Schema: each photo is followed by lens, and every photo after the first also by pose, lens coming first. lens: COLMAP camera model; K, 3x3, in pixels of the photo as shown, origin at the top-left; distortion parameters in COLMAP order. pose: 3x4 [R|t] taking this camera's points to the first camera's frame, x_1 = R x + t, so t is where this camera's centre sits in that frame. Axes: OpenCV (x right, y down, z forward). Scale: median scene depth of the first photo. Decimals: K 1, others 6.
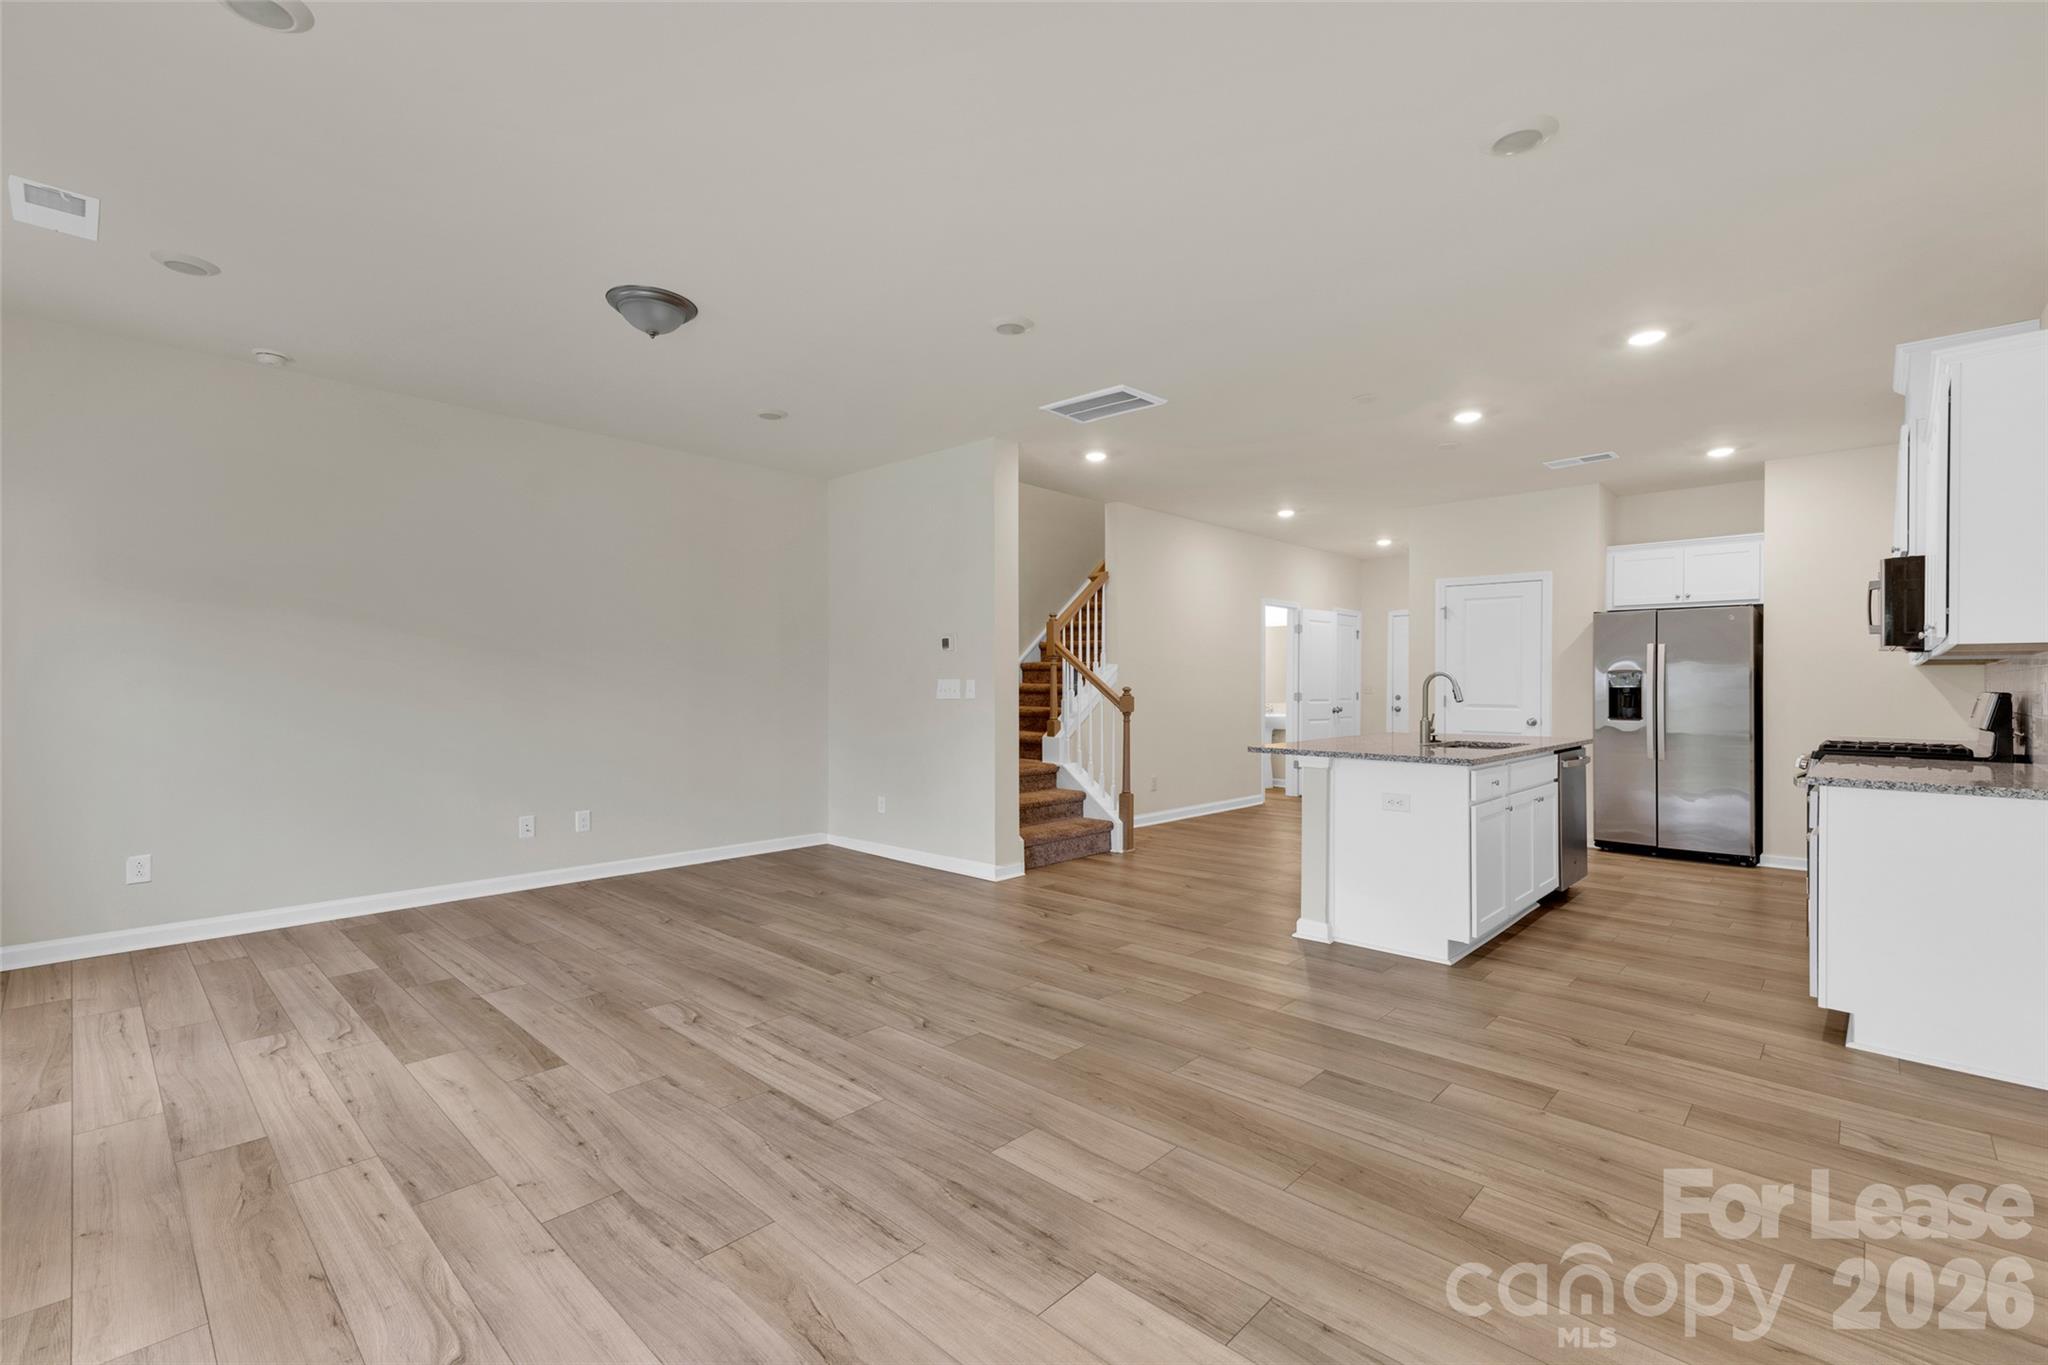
lens RADIAL K [[881.6, 0, 1022.7], [0, 881.6, 686.3], [0, 0, 1]] dist [0.002066, 0.000399]
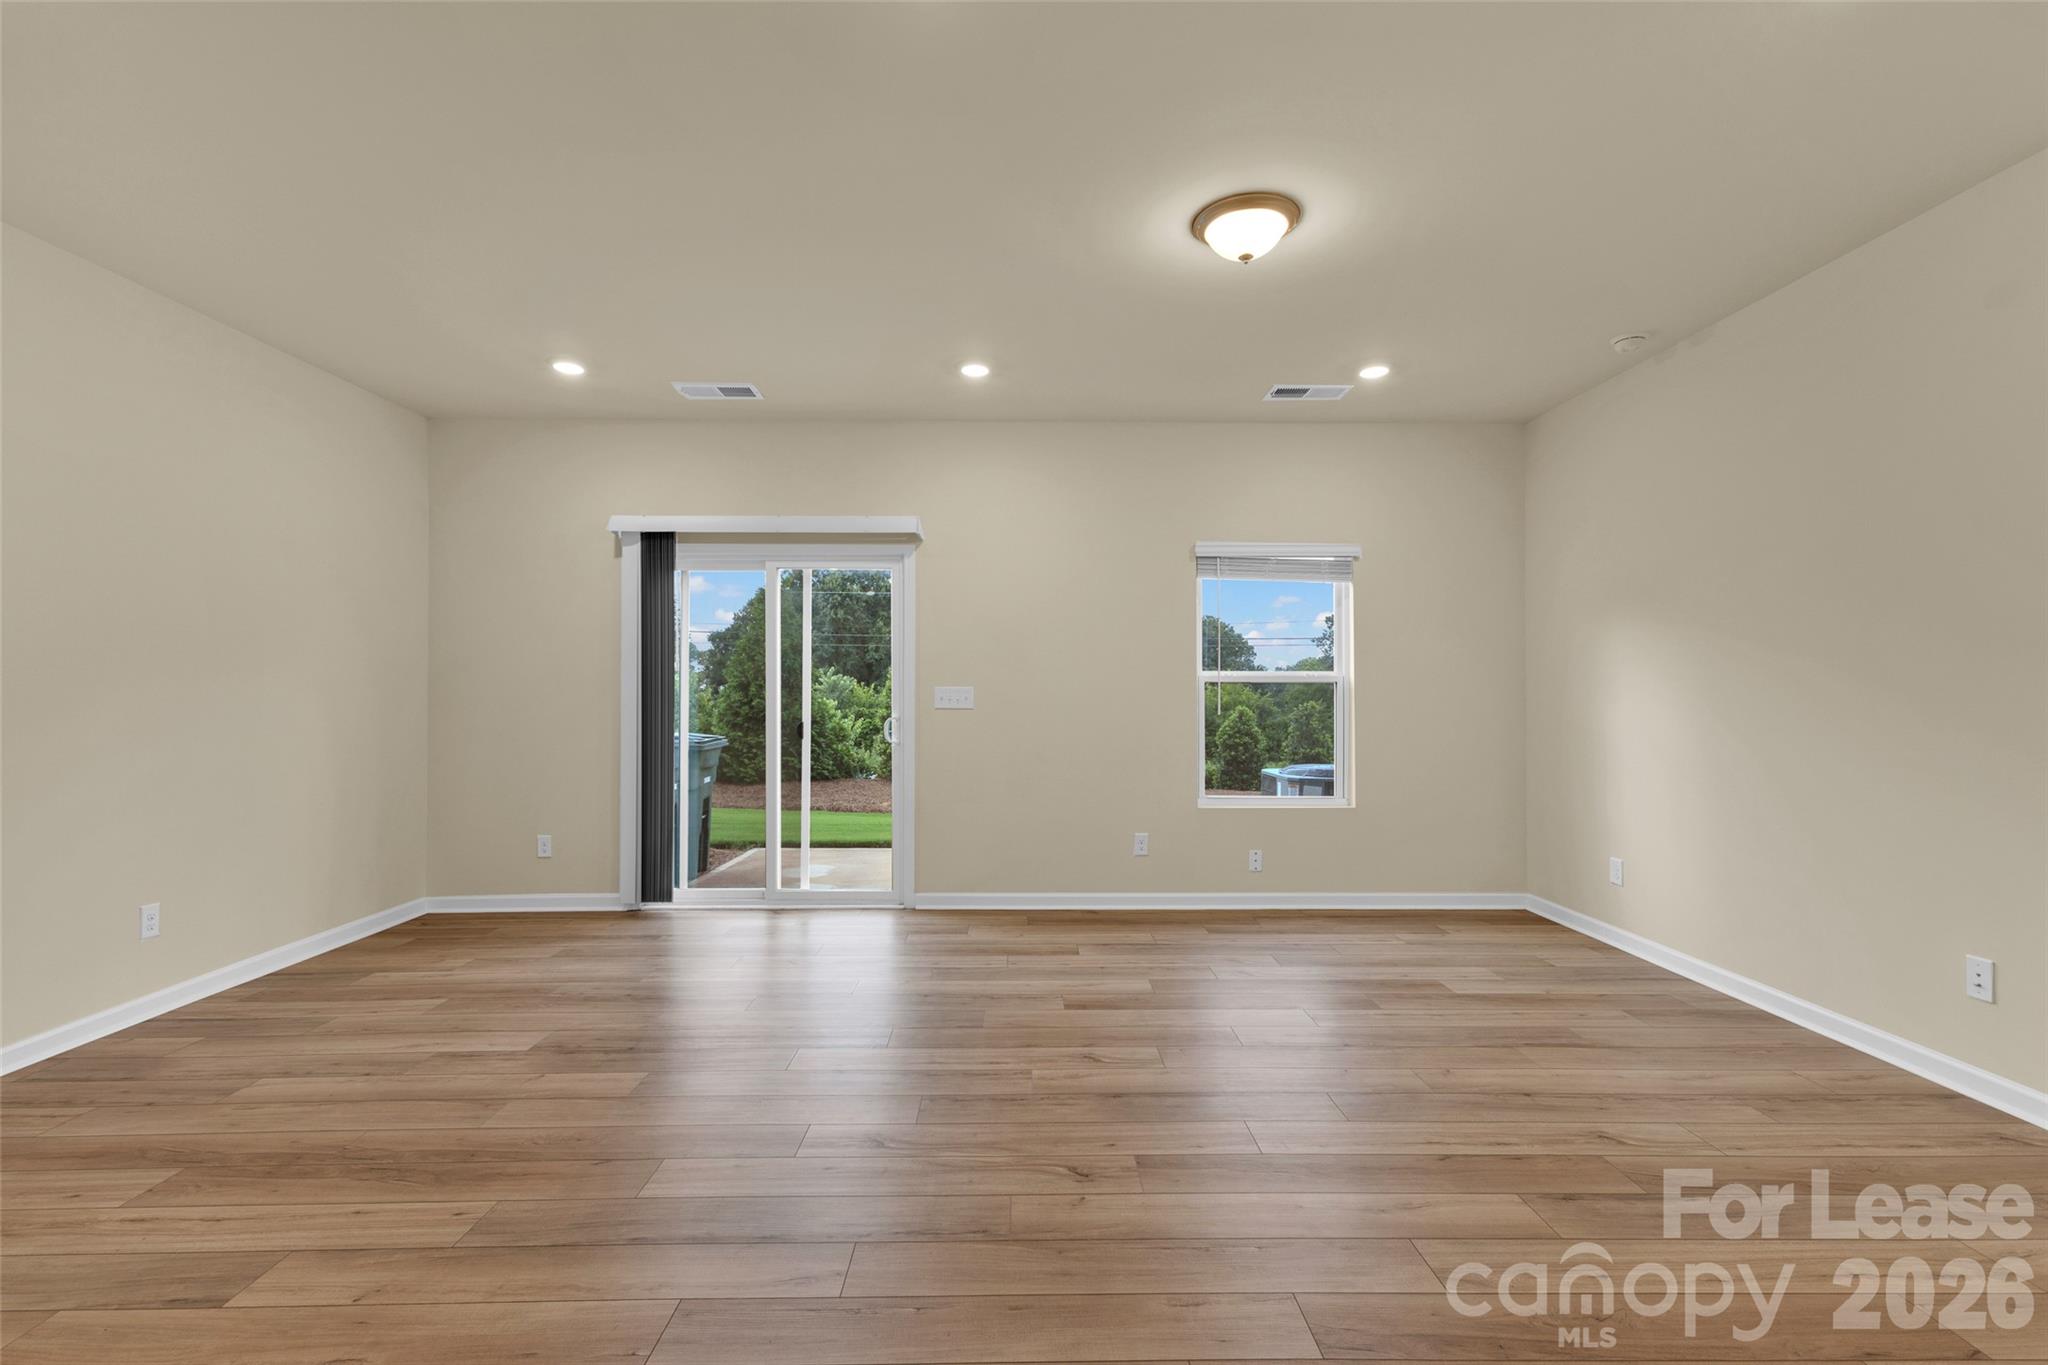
lens RADIAL K [[881.6, 0, 1021.0], [0, 881.6, 685.3], [0, 0, 1]] dist [0.002066, 0.000399]
pose [[-0.716642, -0.011390, -0.697348, 0.353172], [-0.006960, 0.999934, -0.009180, -0.002365], [0.697406, -0.001725, -0.716674, 1.729028]]
